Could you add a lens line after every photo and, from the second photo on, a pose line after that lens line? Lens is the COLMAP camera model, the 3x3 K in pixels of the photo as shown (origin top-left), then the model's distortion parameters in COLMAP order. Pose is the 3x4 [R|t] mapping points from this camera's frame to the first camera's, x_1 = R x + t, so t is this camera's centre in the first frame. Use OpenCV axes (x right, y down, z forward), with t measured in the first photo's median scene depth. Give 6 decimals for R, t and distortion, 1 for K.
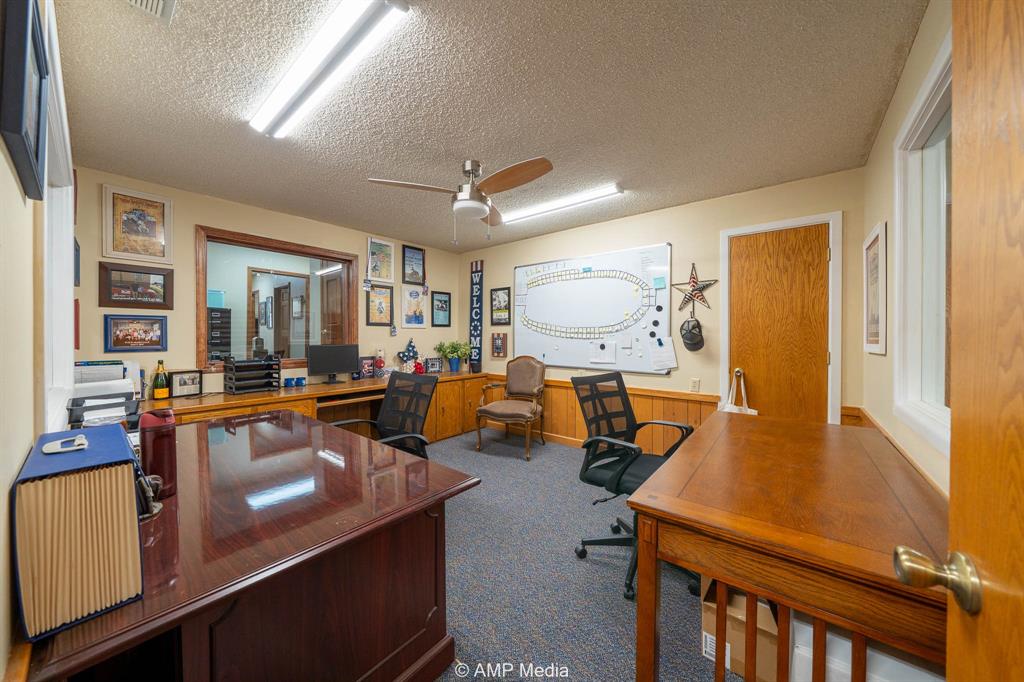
lens RADIAL K [[352.1, 0, 513.2], [0, 352.1, 343.9], [0, 0, 1]] dist [-0.007509, -0.001055]
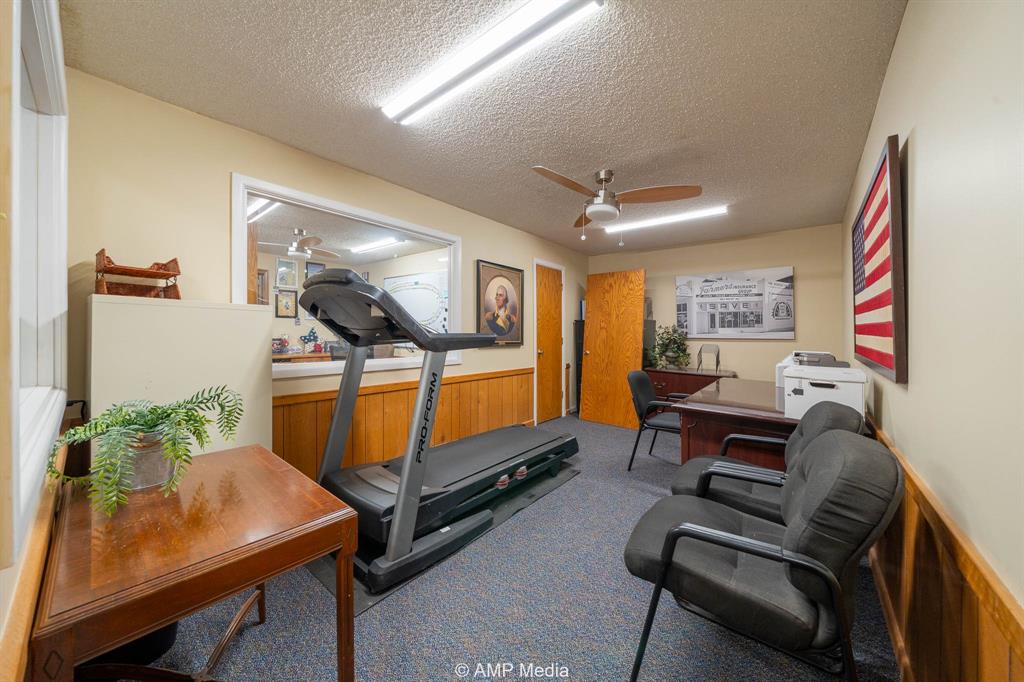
lens RADIAL K [[352.1, 0, 518.9], [0, 352.1, 313.0], [0, 0, 1]] dist [-0.007509, -0.001055]
pose [[0.999870, 0.015929, -0.002395, 0.706213], [-0.016055, 0.997560, -0.067938, 0.015236], [0.001307, 0.067968, 0.997687, -0.542186]]
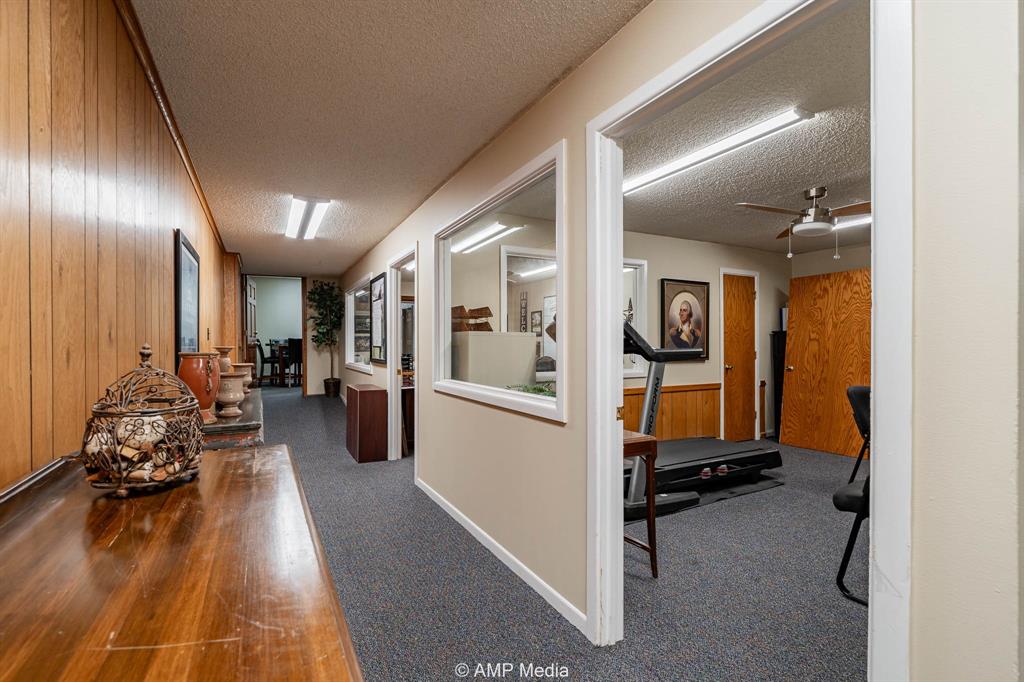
lens RADIAL K [[429.9, 0, 446.2], [0, 429.9, 350.9], [0, 0, 1]] dist [-0.004712, 0.000456]
pose [[0.889357, 0.000063, -0.457213, 0.590844], [-0.001829, 0.999992, -0.003420, 0.020337], [0.457209, 0.003878, 0.889351, -1.021715]]
